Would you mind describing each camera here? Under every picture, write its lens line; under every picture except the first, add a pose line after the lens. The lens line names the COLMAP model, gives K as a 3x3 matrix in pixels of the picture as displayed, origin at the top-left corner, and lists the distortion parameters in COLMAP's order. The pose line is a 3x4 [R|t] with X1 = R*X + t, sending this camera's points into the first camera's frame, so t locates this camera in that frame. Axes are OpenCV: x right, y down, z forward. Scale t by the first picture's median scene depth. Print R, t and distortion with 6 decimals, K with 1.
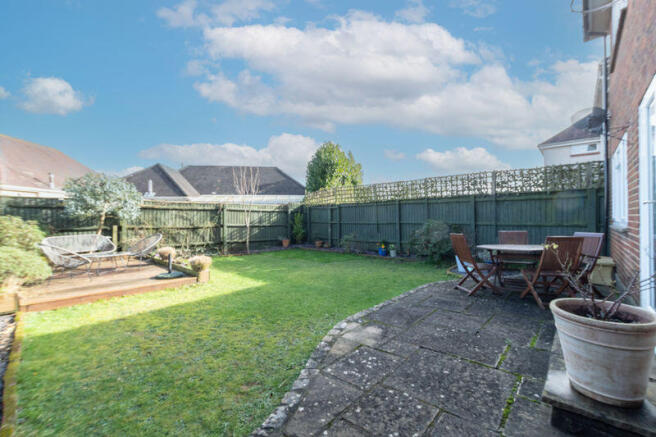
lens RADIAL K [[283.4, 0, 328.0], [0, 283.4, 218.5], [0, 0, 1]] dist [-0.000325, 0.000010]
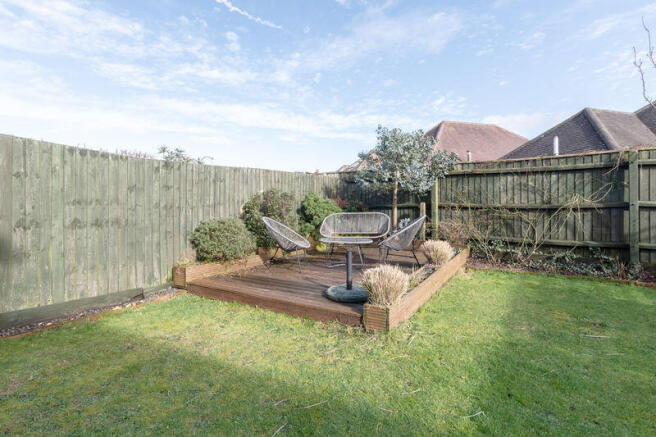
lens RADIAL K [[336.5, 0, 331.5], [0, 336.5, 204.7], [0, 0, 1]] dist [-0.002394, -0.000544]
pose [[0.207252, 0.001070, -0.978287, 0.008782], [-0.001881, 0.999998, 0.000695, 0.026496], [0.978286, 0.001696, 0.207254, 0.517656]]
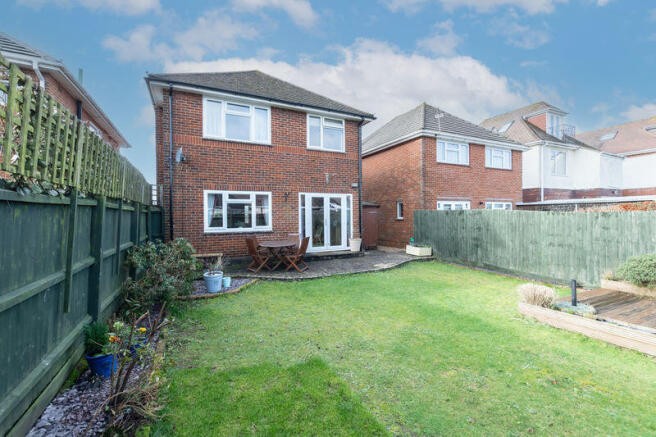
lens RADIAL K [[283.4, 0, 328.0], [0, 283.4, 218.5], [0, 0, 1]] dist [-0.000325, 0.000010]
pose [[-0.927473, 0.009493, 0.373771, -0.152632], [0.015690, 0.999785, 0.013541, -0.034954], [-0.373562, 0.018423, -0.927422, 1.189030]]
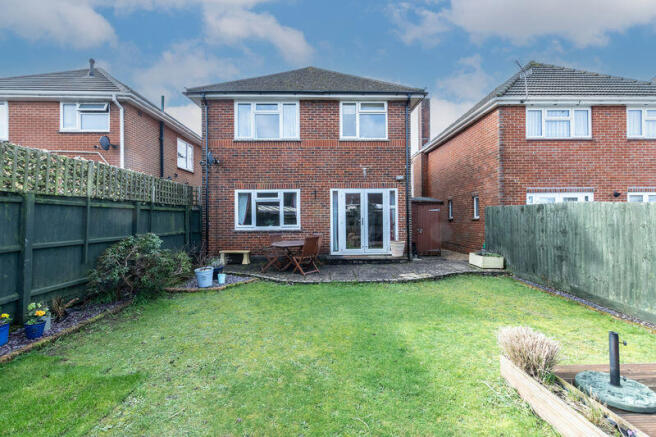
lens RADIAL K [[289.4, 0, 328.0], [0, 289.4, 218.5], [0, 0, 1]] dist [0.002557, 0.000018]
pose [[-0.684693, 0.009810, 0.728765, -0.362965], [0.016489, 0.999862, 0.002033, -0.020475], [-0.728645, 0.013409, -0.684760, 0.944750]]
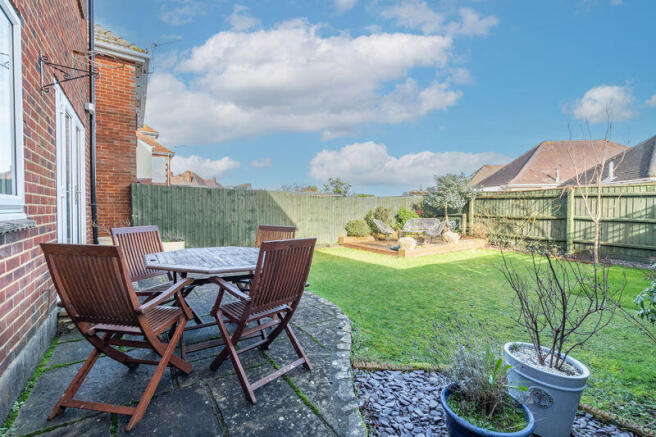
lens RADIAL K [[283.4, 0, 328.0], [0, 283.4, 218.5], [0, 0, 1]] dist [-0.000325, 0.000010]
pose [[-0.234058, 0.032693, -0.971673, 0.515795], [-0.010930, 0.999283, 0.036255, 0.007723], [0.972161, 0.019106, -0.233532, 0.600676]]
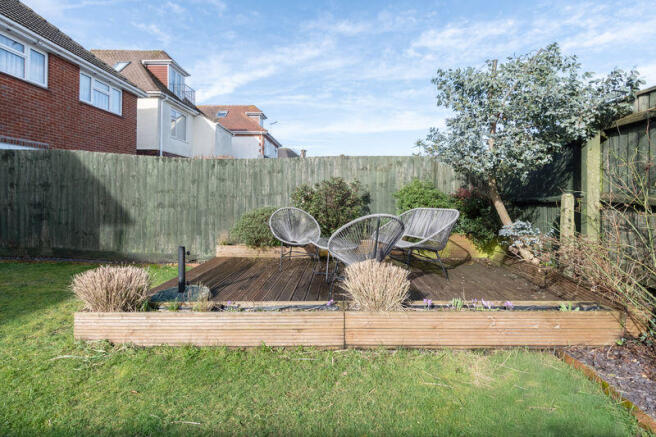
lens RADIAL K [[334.9, 0, 335.7], [0, 334.9, 193.1], [0, 0, 1]] dist [0.001442, 0.000089]
pose [[-0.743957, -0.010906, -0.668139, -0.246637], [-0.012516, 0.999919, -0.002385, 0.025313], [0.668110, 0.006588, -0.744033, 0.944645]]
